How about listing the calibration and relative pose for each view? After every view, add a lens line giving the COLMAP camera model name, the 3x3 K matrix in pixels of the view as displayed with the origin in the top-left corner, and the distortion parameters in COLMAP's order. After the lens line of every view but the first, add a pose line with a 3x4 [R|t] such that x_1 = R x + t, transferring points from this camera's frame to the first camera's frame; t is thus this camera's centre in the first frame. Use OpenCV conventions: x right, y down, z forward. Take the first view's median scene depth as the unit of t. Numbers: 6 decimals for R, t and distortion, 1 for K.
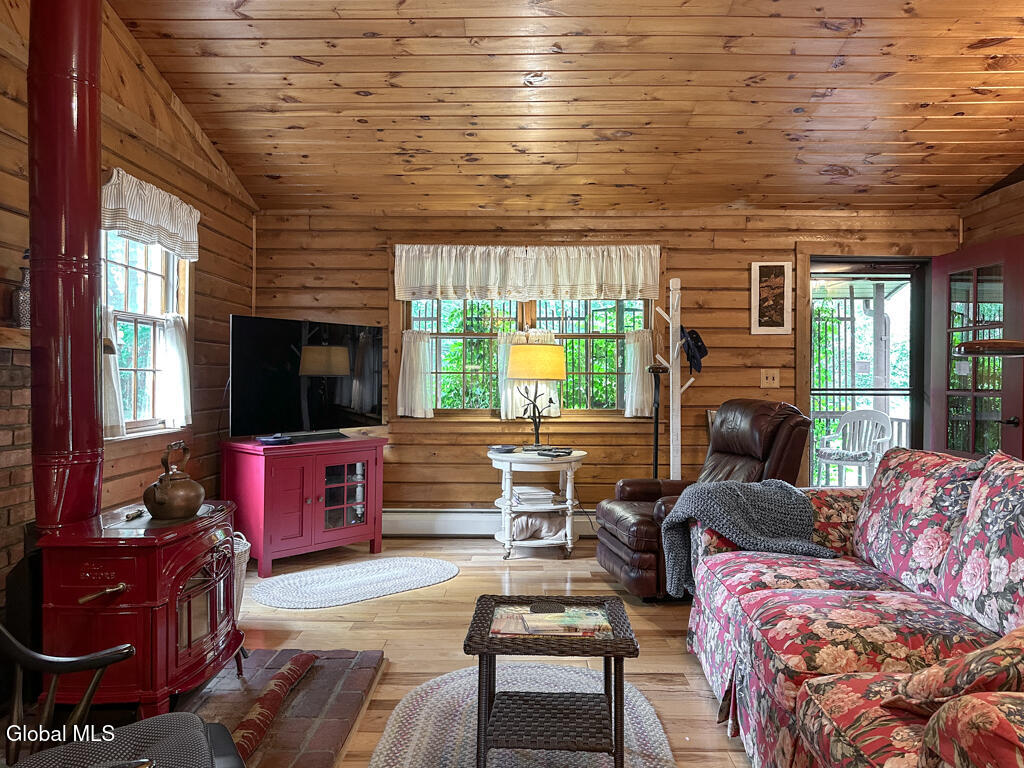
lens RADIAL K [[718.7, 0, 555.3], [0, 718.7, 386.6], [0, 0, 1]] dist [0.029287, -0.039310]
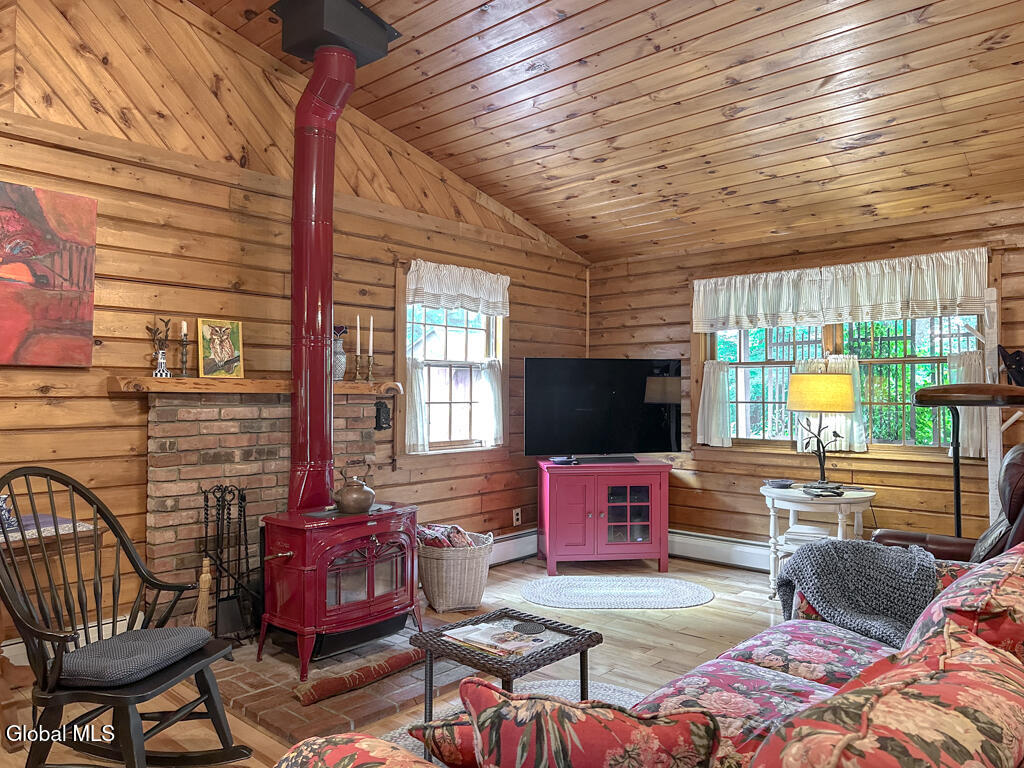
lens RADIAL K [[718.7, 0, 555.3], [0, 718.7, 386.6], [0, 0, 1]] dist [0.029287, -0.039310]
pose [[0.770661, -0.008828, -0.637184, 0.291640], [-0.008112, 0.999687, -0.023662, -0.015752], [0.637194, 0.023404, 0.770348, 0.064054]]
